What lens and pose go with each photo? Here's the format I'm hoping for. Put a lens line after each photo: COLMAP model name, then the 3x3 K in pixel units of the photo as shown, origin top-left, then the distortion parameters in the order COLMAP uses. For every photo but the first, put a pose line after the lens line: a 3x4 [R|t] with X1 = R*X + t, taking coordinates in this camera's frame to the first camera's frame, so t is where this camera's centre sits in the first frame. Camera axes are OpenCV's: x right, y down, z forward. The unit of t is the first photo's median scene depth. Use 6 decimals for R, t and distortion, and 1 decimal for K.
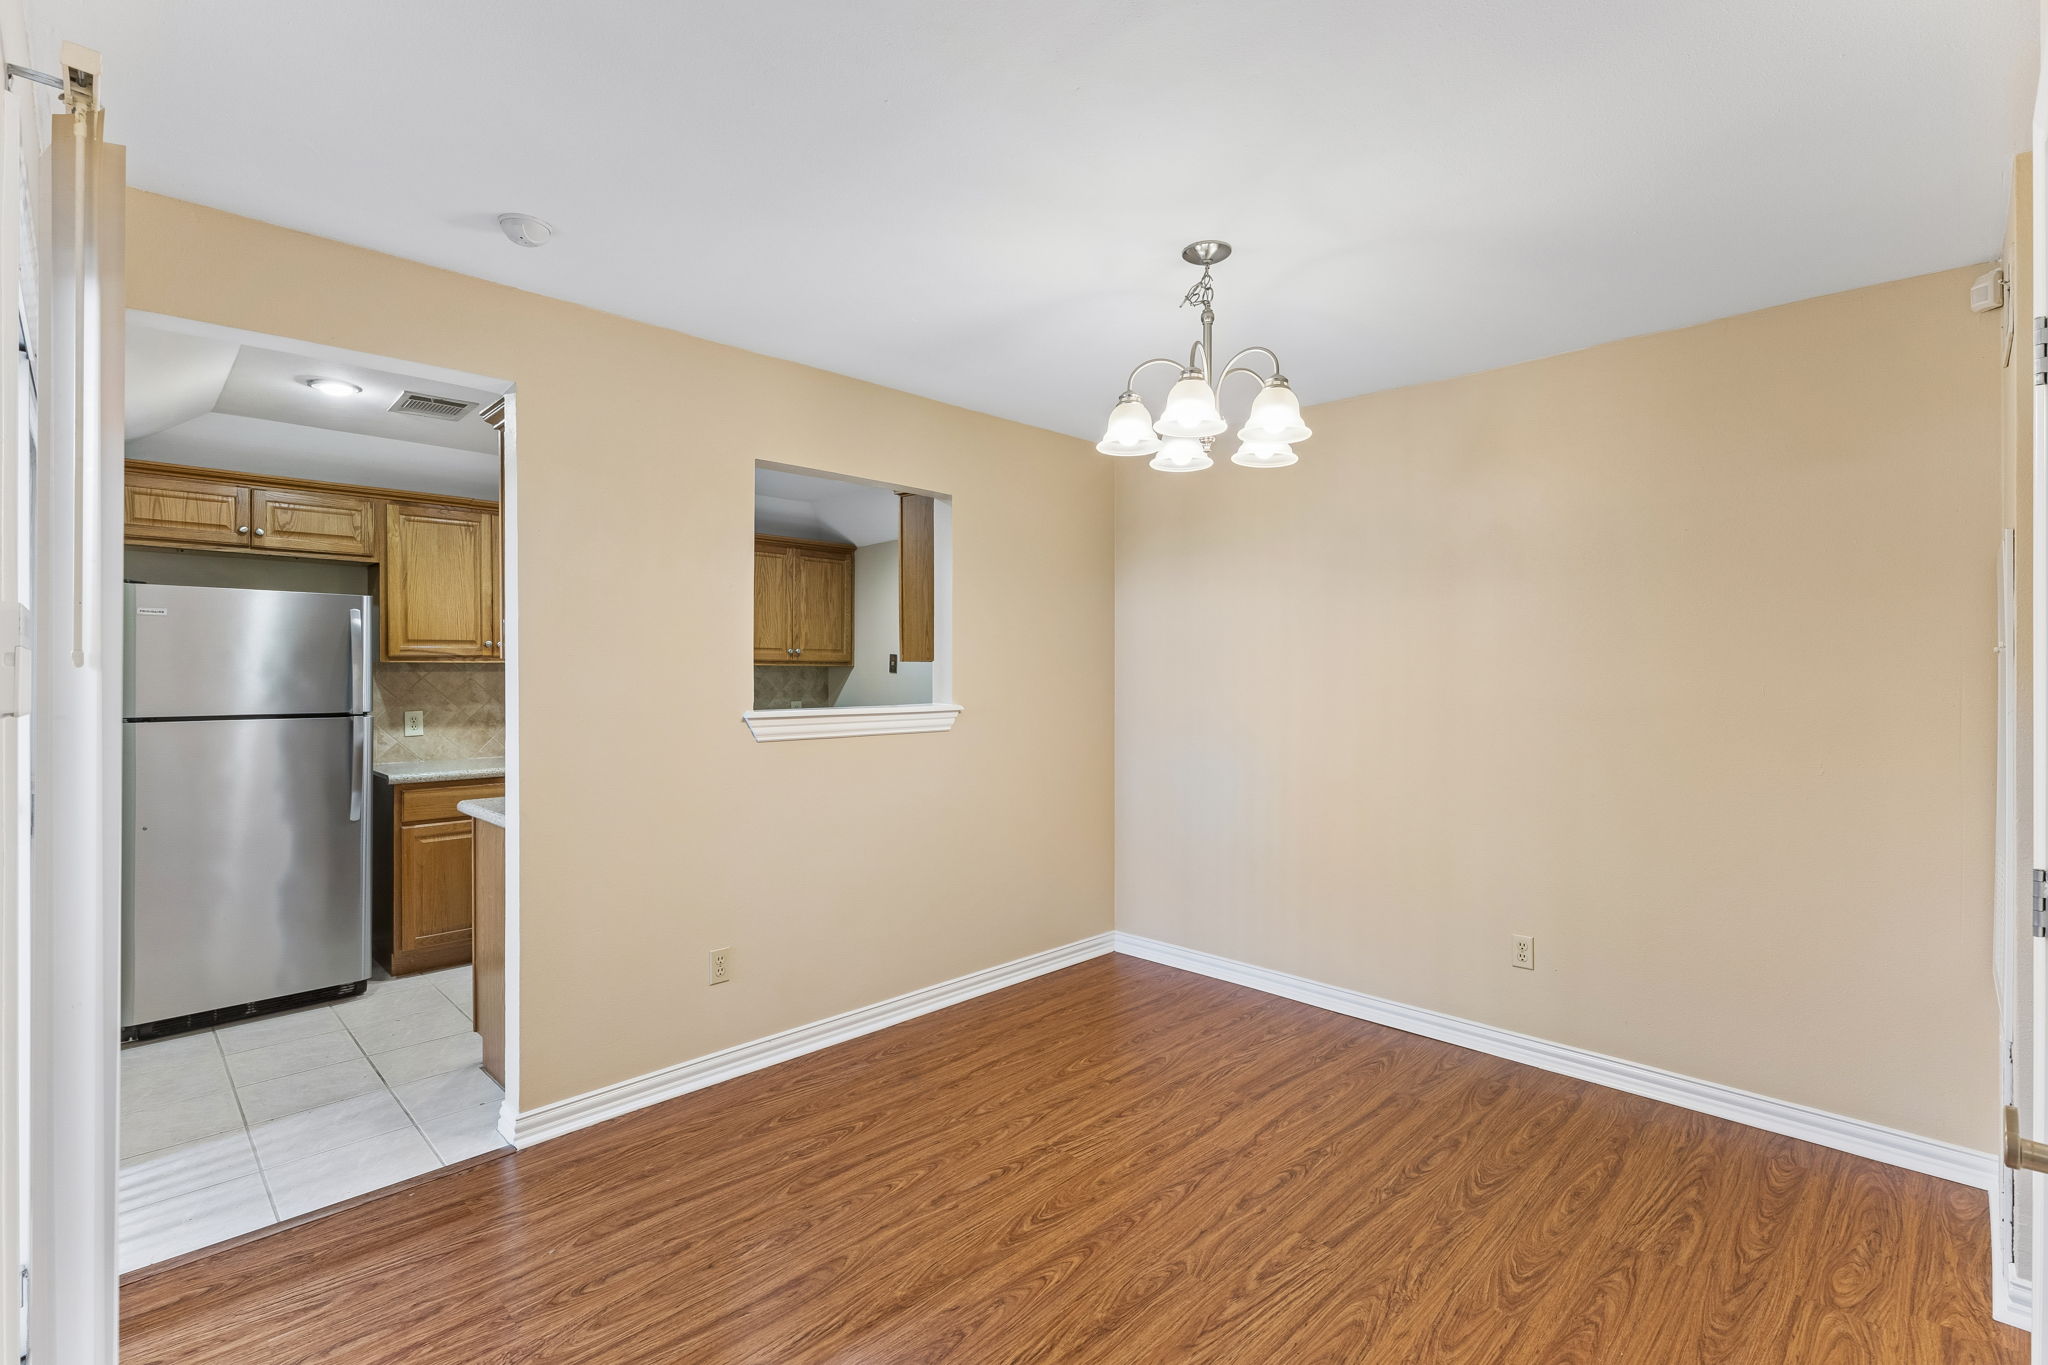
lens RADIAL K [[934.7, 0, 1019.2], [0, 934.7, 672.8], [0, 0, 1]] dist [0.005412, -0.003321]
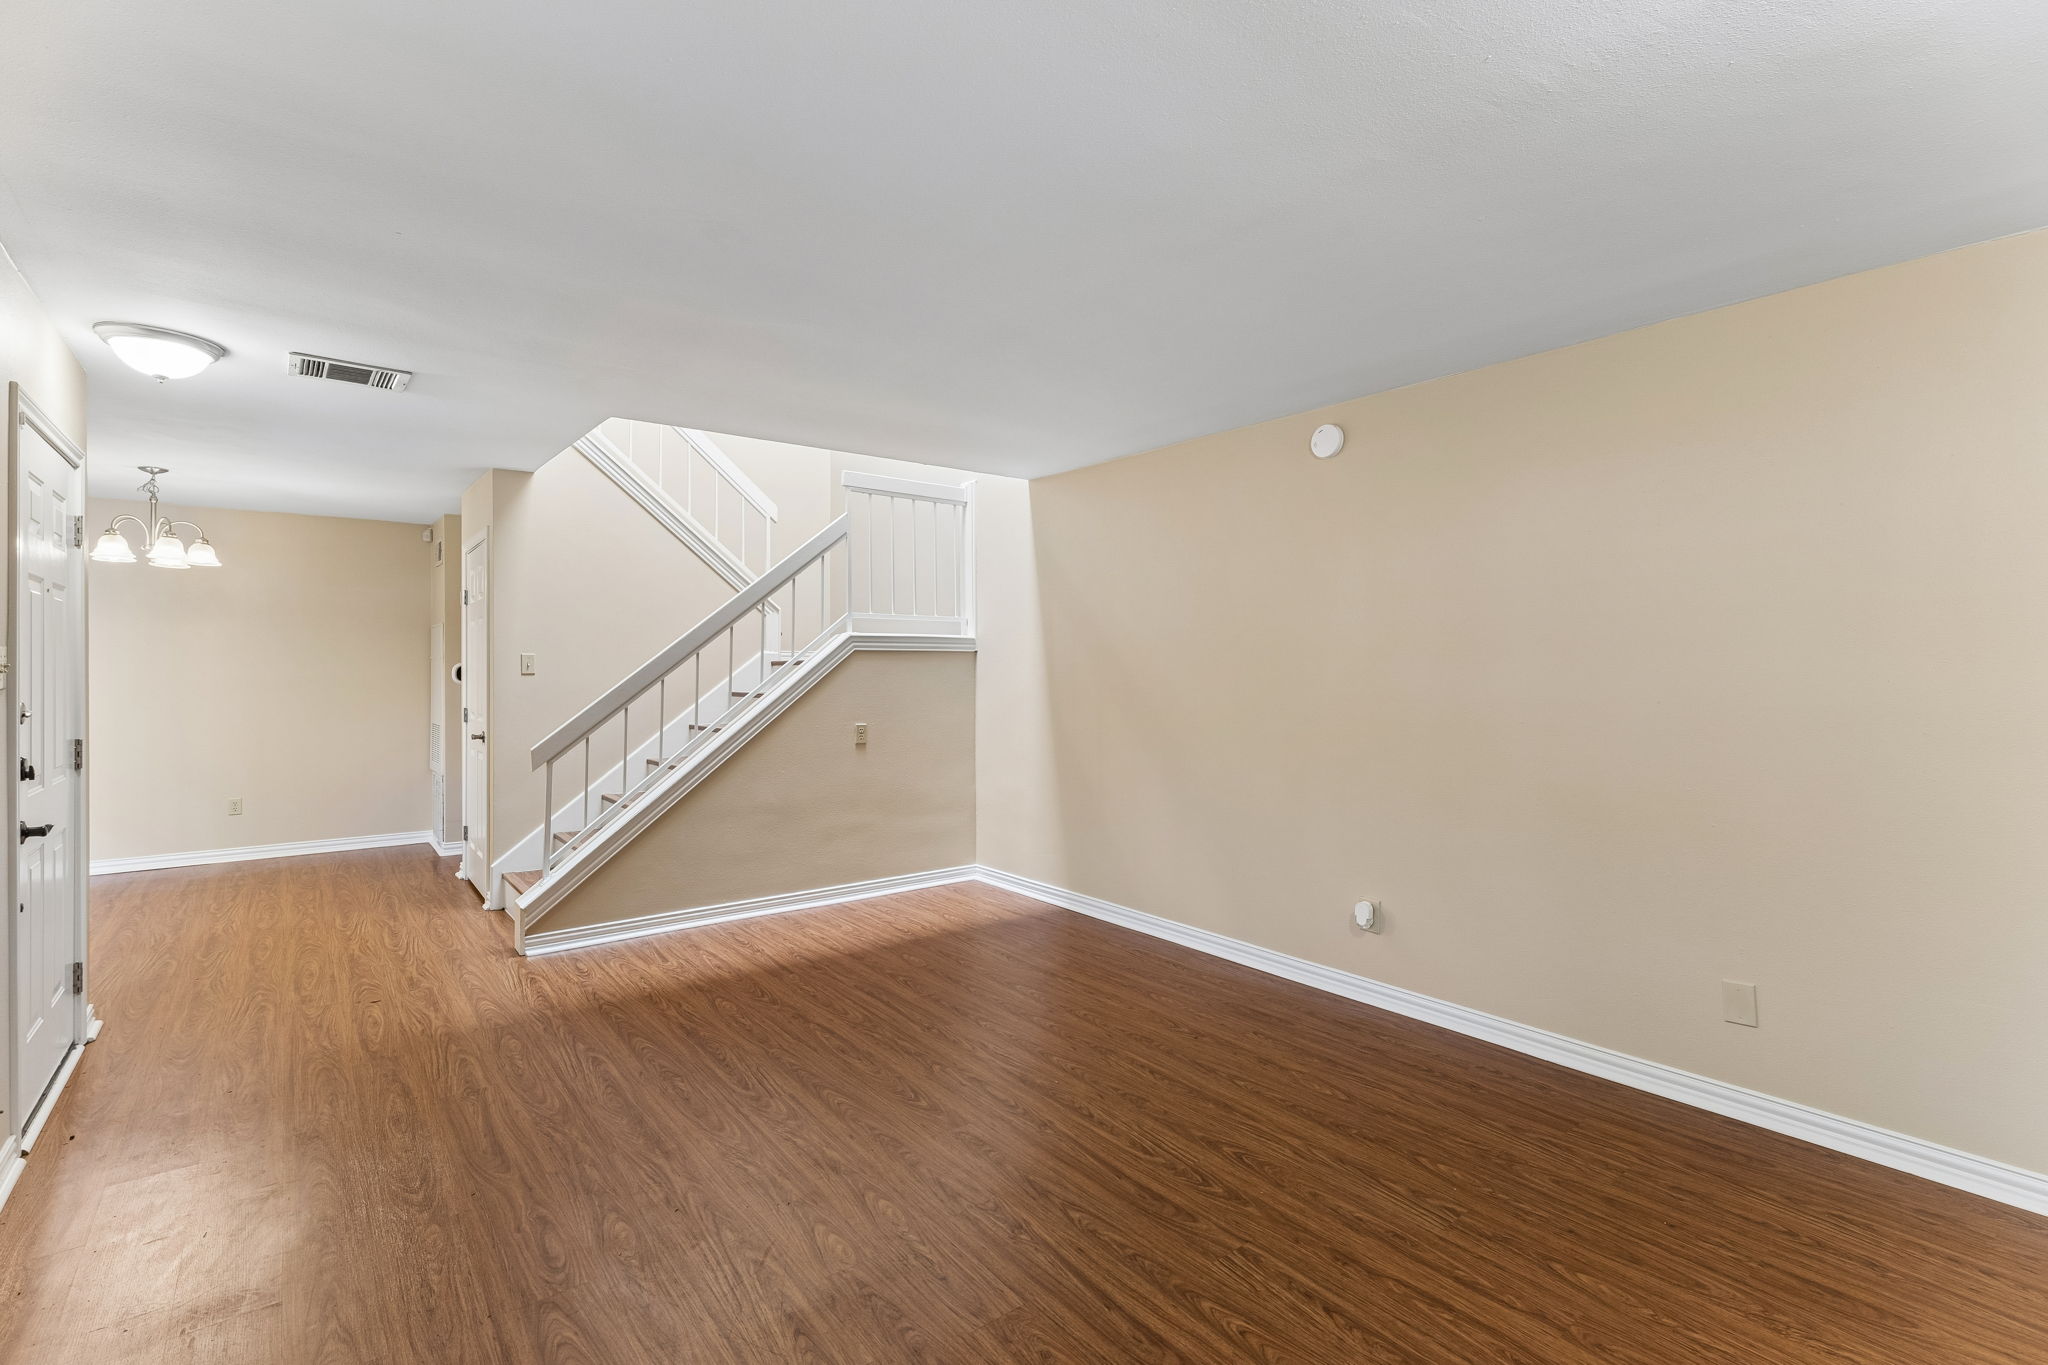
lens RADIAL K [[934.7, 0, 1038.7], [0, 934.7, 667.9], [0, 0, 1]] dist [0.005412, -0.003321]
pose [[0.094052, 0.000100, 0.995567, -1.284487], [0.004165, 0.999991, -0.000494, 0.009779], [-0.995559, 0.004193, 0.094051, -0.891985]]
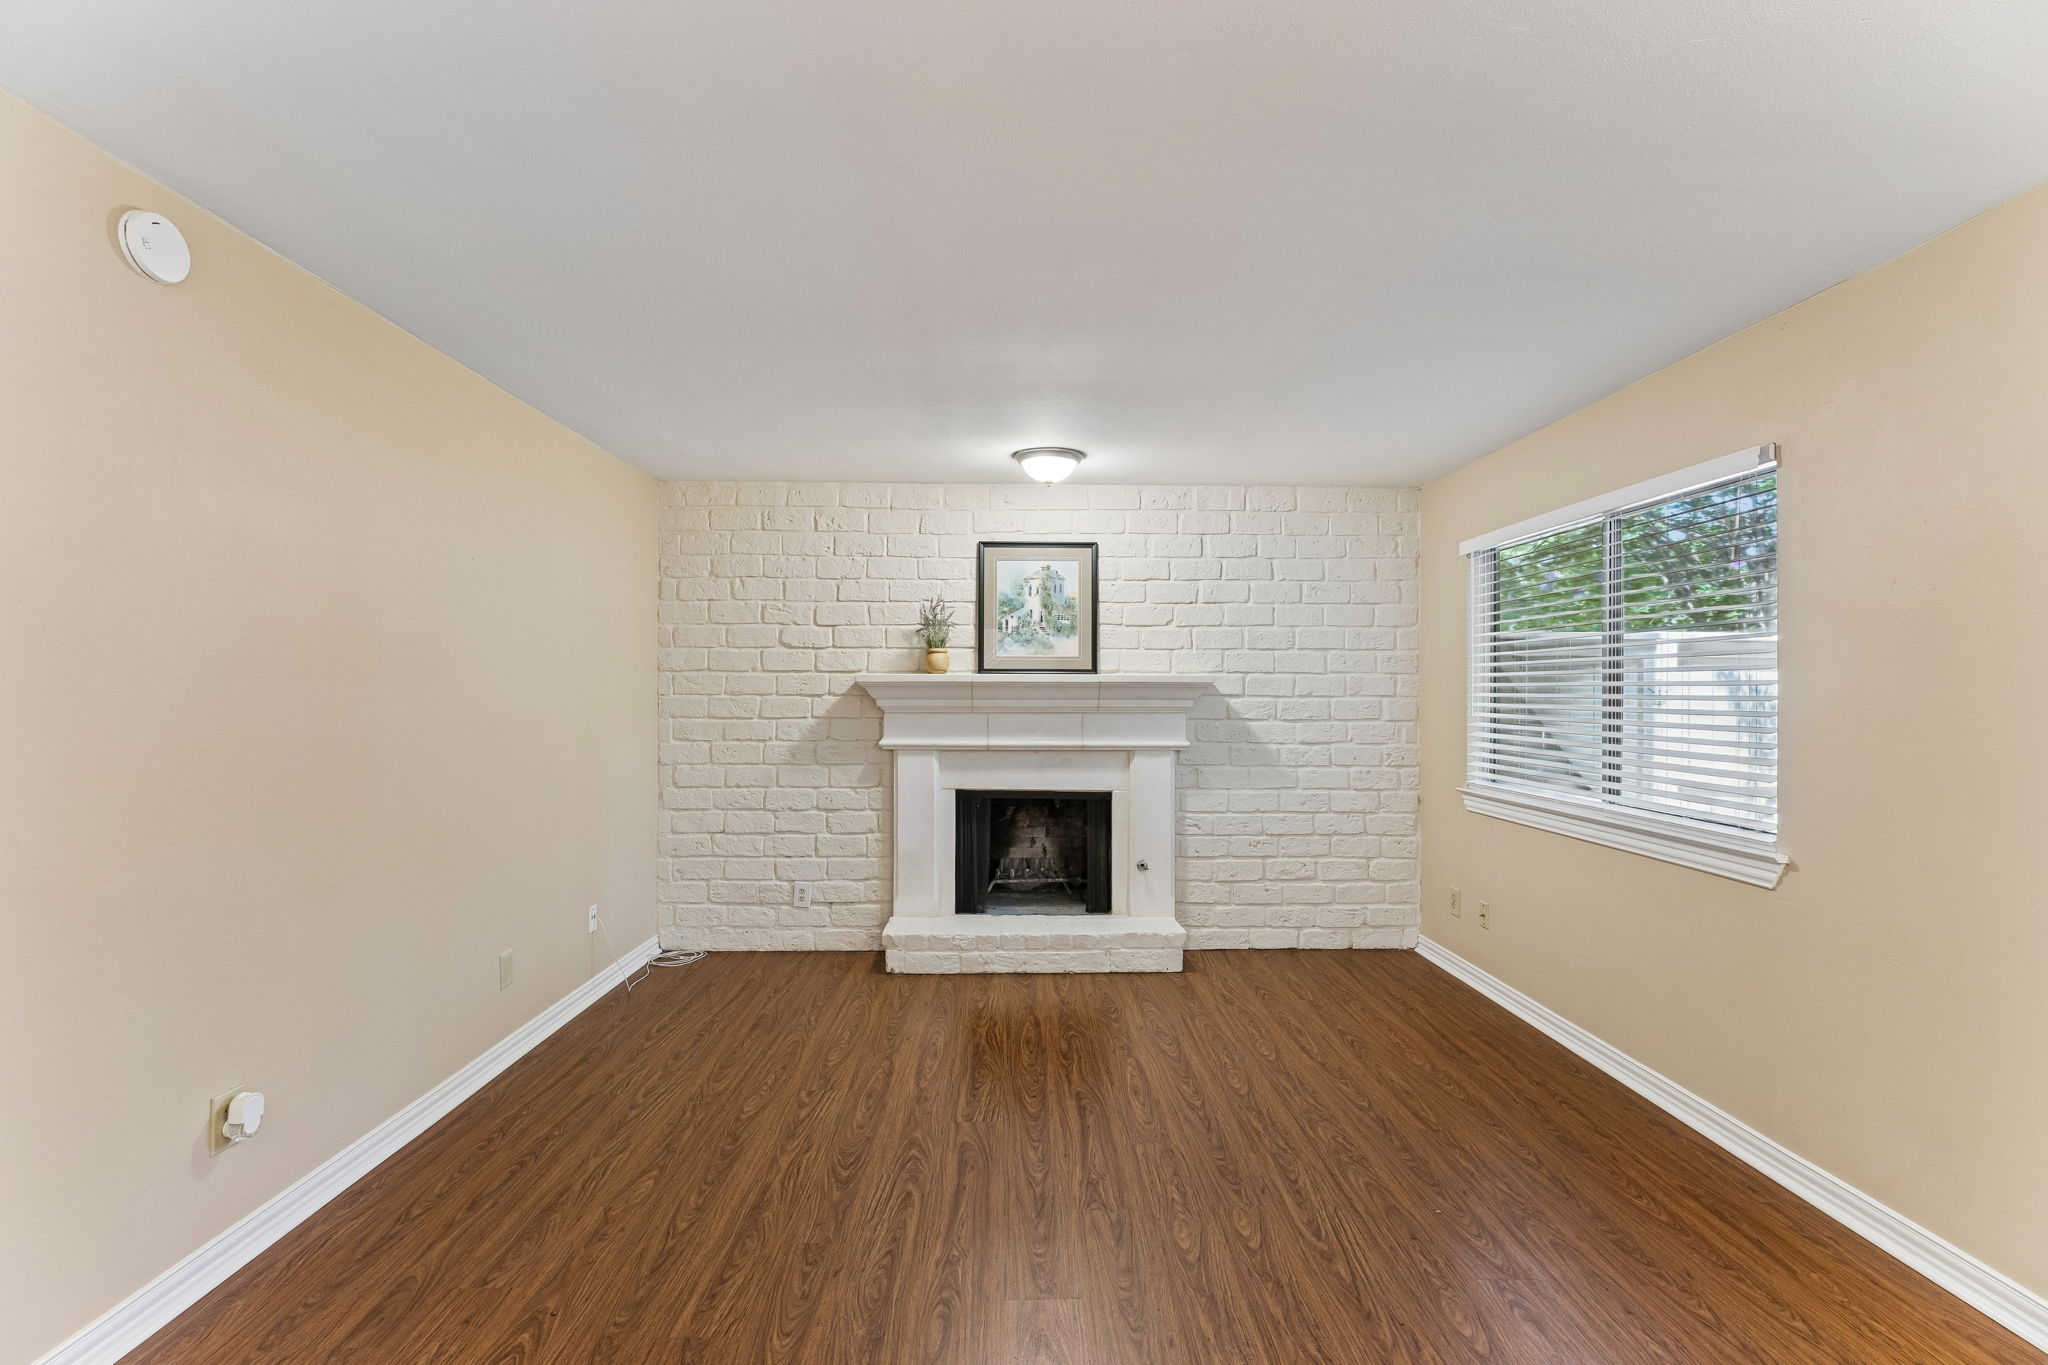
lens RADIAL K [[934.7, 0, 1017.1], [0, 934.7, 692.3], [0, 0, 1]] dist [0.005412, -0.003321]
pose [[-0.690890, -0.002562, -0.722956, 0.028678], [-0.007578, 0.999964, 0.003699, 0.003611], [0.722920, 0.008035, -0.690885, -0.306682]]
